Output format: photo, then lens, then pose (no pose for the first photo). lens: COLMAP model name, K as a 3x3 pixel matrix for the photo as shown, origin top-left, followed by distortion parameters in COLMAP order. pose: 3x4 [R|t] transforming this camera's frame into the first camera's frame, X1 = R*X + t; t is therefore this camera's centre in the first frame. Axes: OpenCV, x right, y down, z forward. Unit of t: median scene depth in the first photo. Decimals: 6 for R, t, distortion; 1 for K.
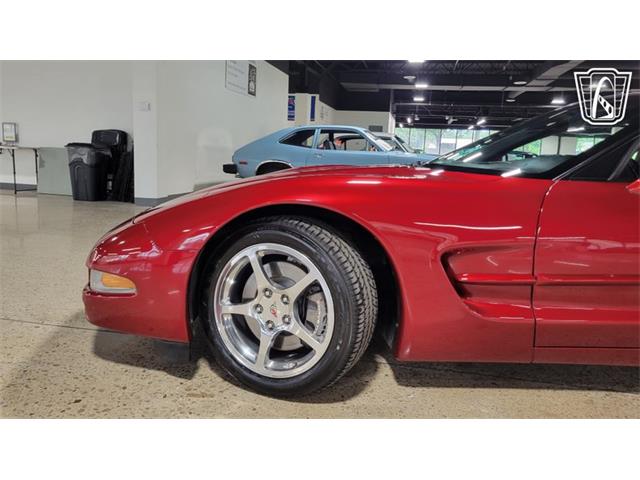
lens RADIAL K [[493.6, 0, 327.6], [0, 493.6, 234.8], [0, 0, 1]] dist [0.054475, -0.036962]
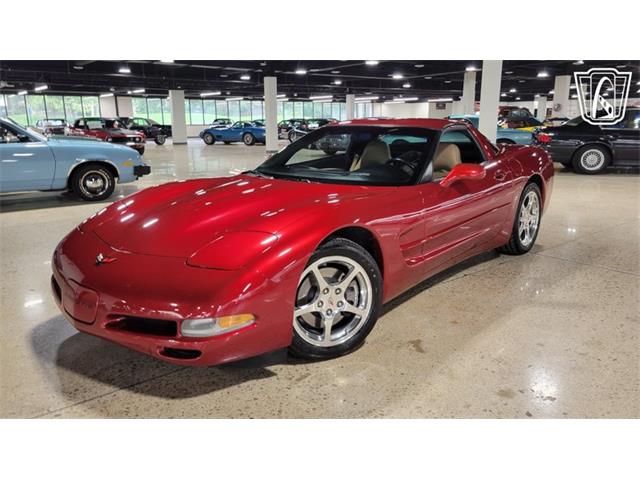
lens RADIAL K [[493.6, 0, 320.8], [0, 493.6, 237.1], [0, 0, 1]] dist [0.054475, -0.036962]
pose [[0.652931, -0.221596, 0.724276, -0.245253], [0.160233, 0.975014, 0.153861, -0.056074], [-0.740274, 0.015592, 0.672124, 0.007823]]
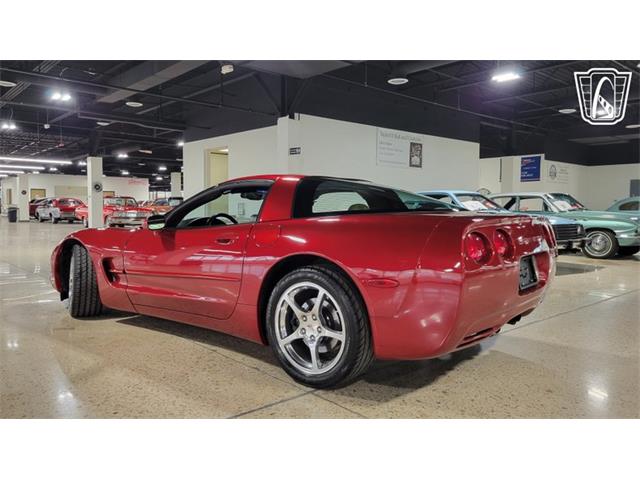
lens RADIAL K [[493.6, 0, 313.2], [0, 493.6, 233.6], [0, 0, 1]] dist [0.054475, -0.036962]
pose [[0.776584, -0.005352, -0.629991, 0.525280], [-0.075892, 0.991888, -0.101978, 0.017412], [0.625426, 0.127006, 0.769878, -0.050508]]
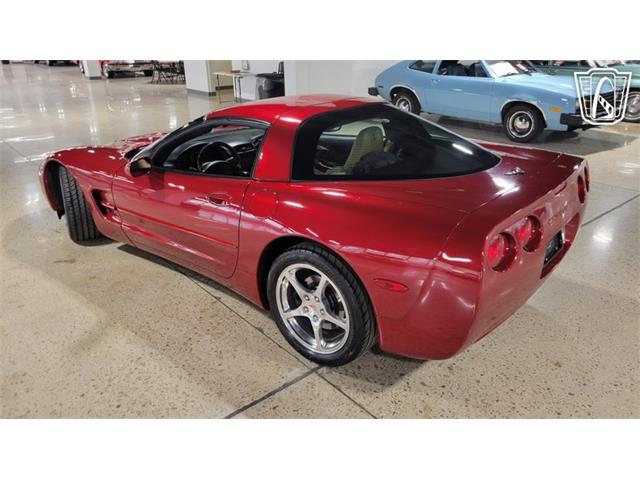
lens RADIAL K [[493.6, 0, 320.7], [0, 493.6, 234.3], [0, 0, 1]] dist [0.054475, -0.036962]
pose [[0.768291, 0.195867, -0.609397, 0.500268], [-0.061931, 0.970313, 0.233791, -0.073617], [0.637098, -0.141878, 0.757613, -0.016335]]
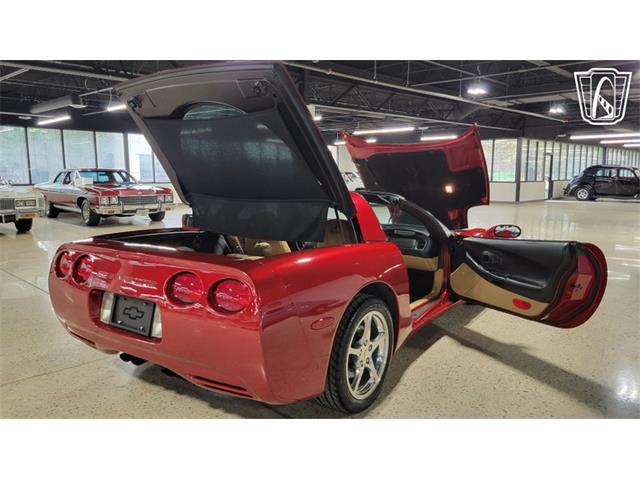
lens RADIAL K [[493.6, 0, 321.2], [0, 493.6, 228.5], [0, 0, 1]] dist [0.054475, -0.036962]
pose [[-0.571175, 0.064841, -0.818263, 0.603577], [-0.153357, 0.970892, 0.183984, -0.129812], [0.806375, 0.230574, -0.544606, 0.571617]]
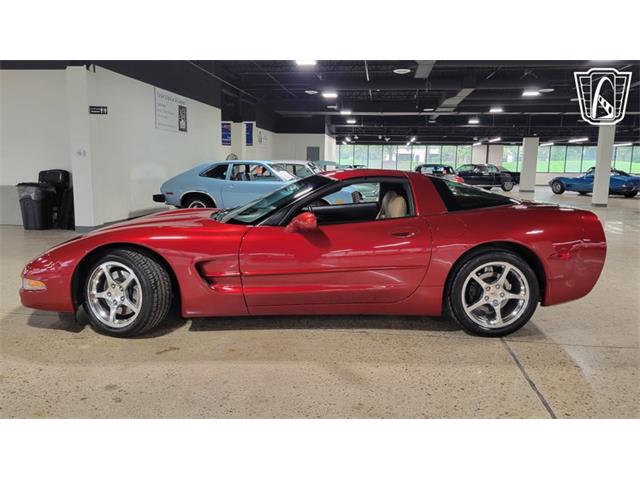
lens RADIAL K [[493.6, 0, 319.8], [0, 493.6, 248.6], [0, 0, 1]] dist [0.054475, -0.036962]
pose [[0.998296, -0.036082, 0.045853, 0.135886], [0.035882, 0.999343, 0.005184, -0.003067], [-0.046010, -0.003530, 0.998935, -0.228457]]
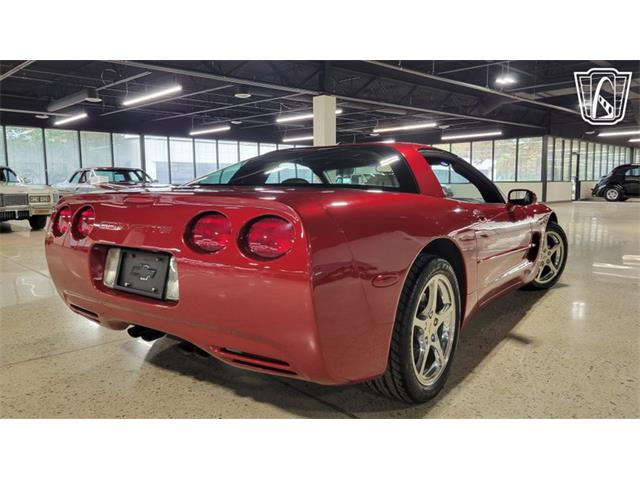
lens RADIAL K [[493.6, 0, 317.5], [0, 493.6, 222.4], [0, 0, 1]] dist [0.054475, -0.036962]
pose [[-0.599850, 0.042372, -0.798990, 0.564479], [-0.142633, 0.976939, 0.158892, -0.078967], [0.787297, 0.209274, -0.579973, 0.526682]]
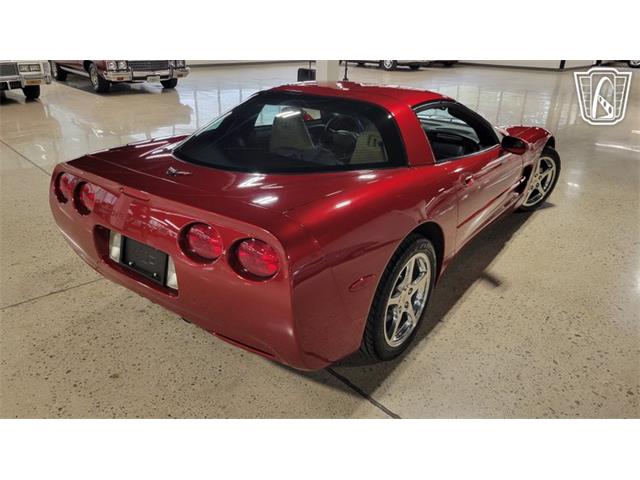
lens RADIAL K [[493.6, 0, 314.4], [0, 493.6, 233.3], [0, 0, 1]] dist [0.054475, -0.036962]
pose [[-0.612667, 0.273306, -0.741582, 0.561132], [-0.162052, 0.874929, 0.456331, -0.153373], [0.773550, 0.399753, -0.491750, 0.520506]]
